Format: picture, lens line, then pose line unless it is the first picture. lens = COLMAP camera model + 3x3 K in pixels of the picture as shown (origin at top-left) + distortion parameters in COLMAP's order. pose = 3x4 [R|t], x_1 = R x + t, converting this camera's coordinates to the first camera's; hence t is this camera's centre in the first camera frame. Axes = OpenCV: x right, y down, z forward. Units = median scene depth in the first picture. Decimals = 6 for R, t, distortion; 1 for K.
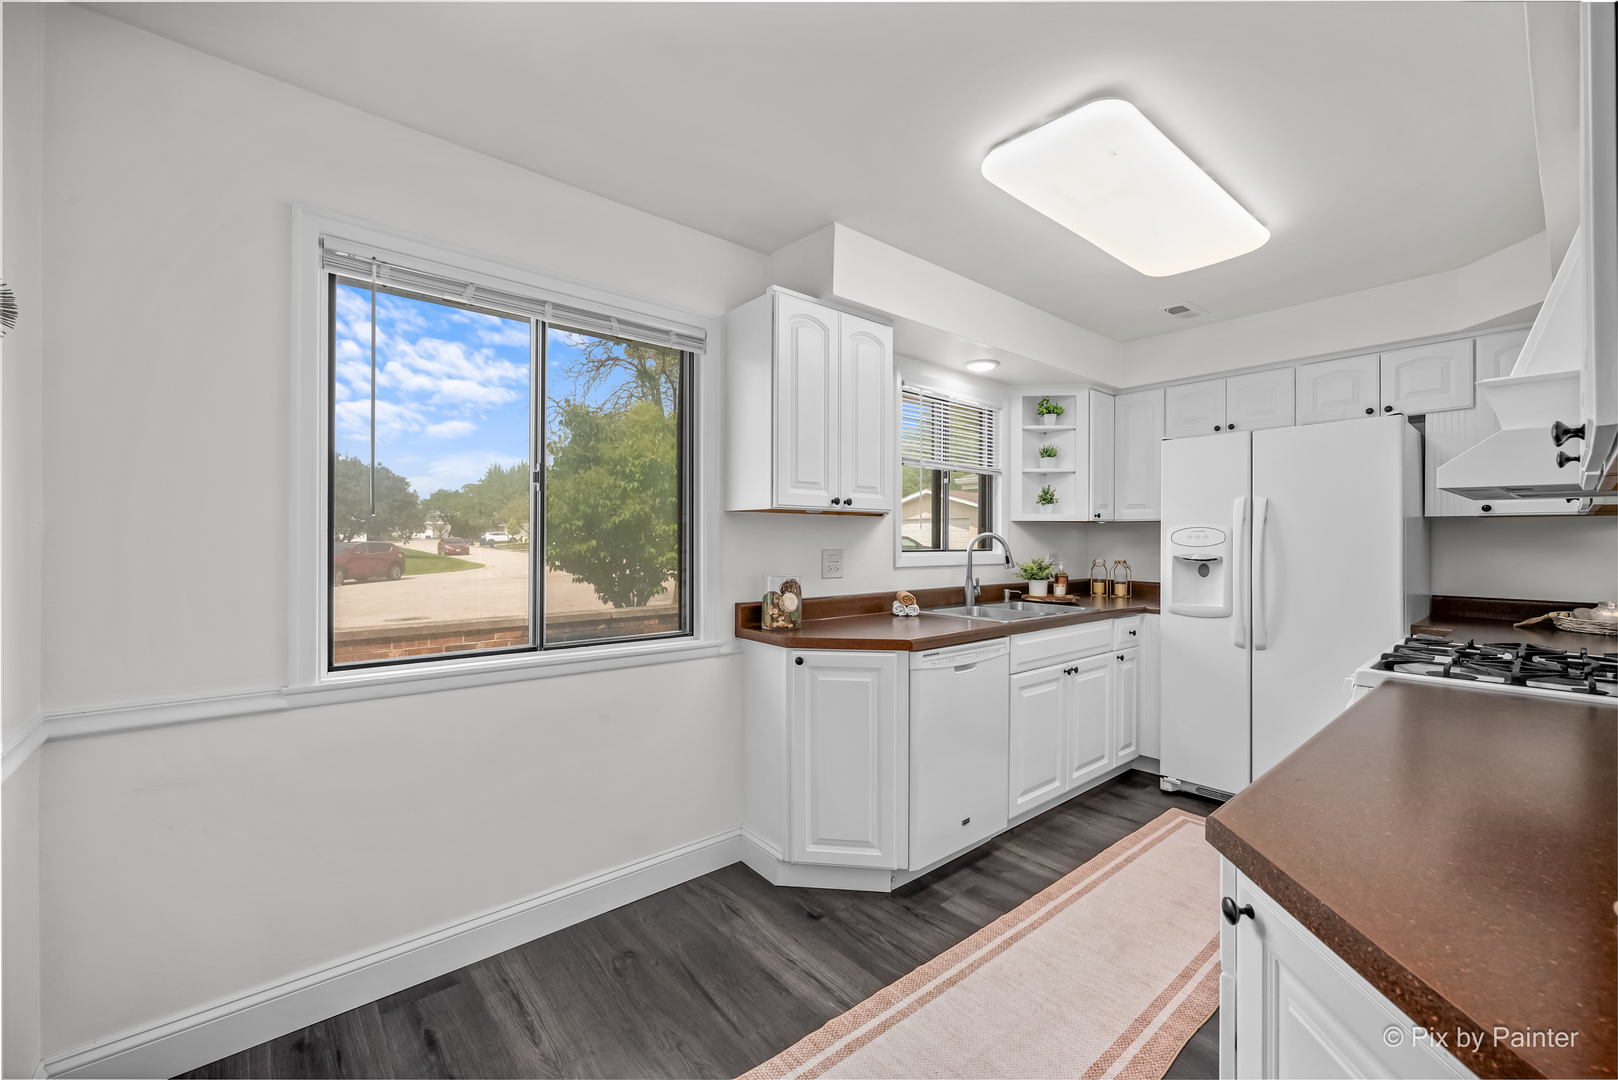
lens RADIAL K [[648.8, 0, 817.1], [0, 648.8, 537.6], [0, 0, 1]] dist [0.000362, 0.000066]
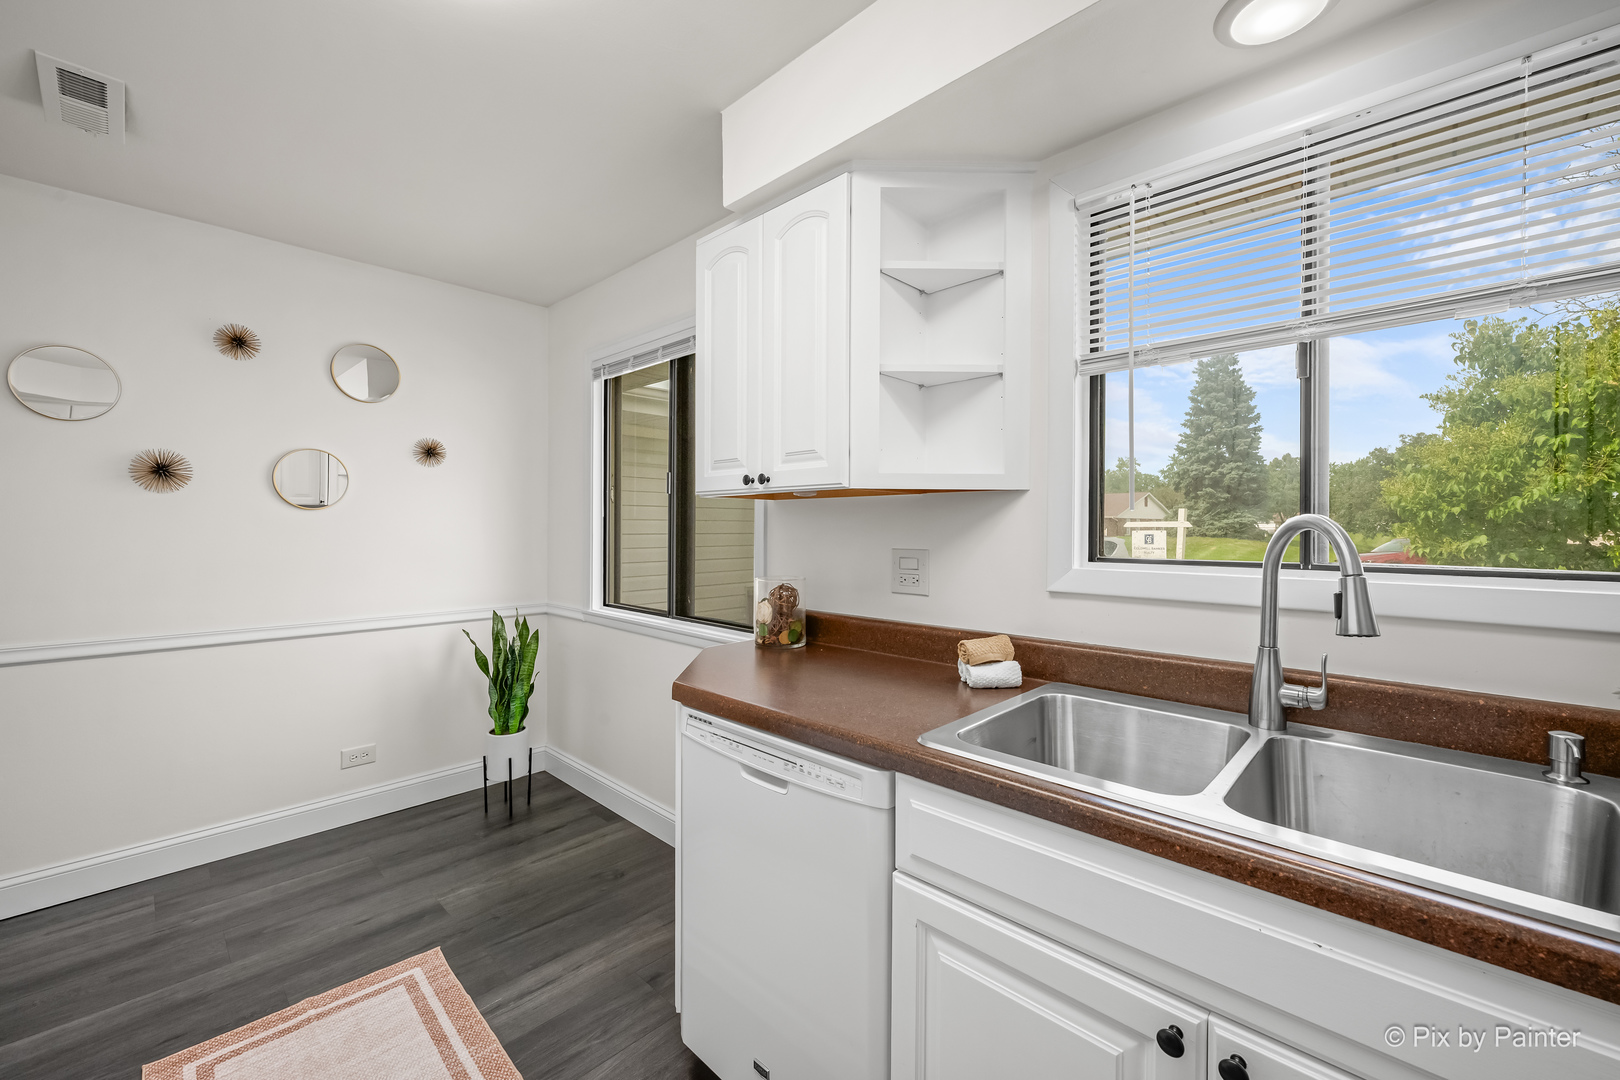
lens RADIAL K [[649.6, 0, 811.0], [0, 649.6, 533.1], [0, 0, 1]] dist [0.000362, 0.000066]
pose [[0.095718, 0.001863, -0.995407, 0.760348], [-0.000969, 0.999998, 0.001779, 0.002528], [0.995408, 0.000794, 0.095720, 0.995968]]
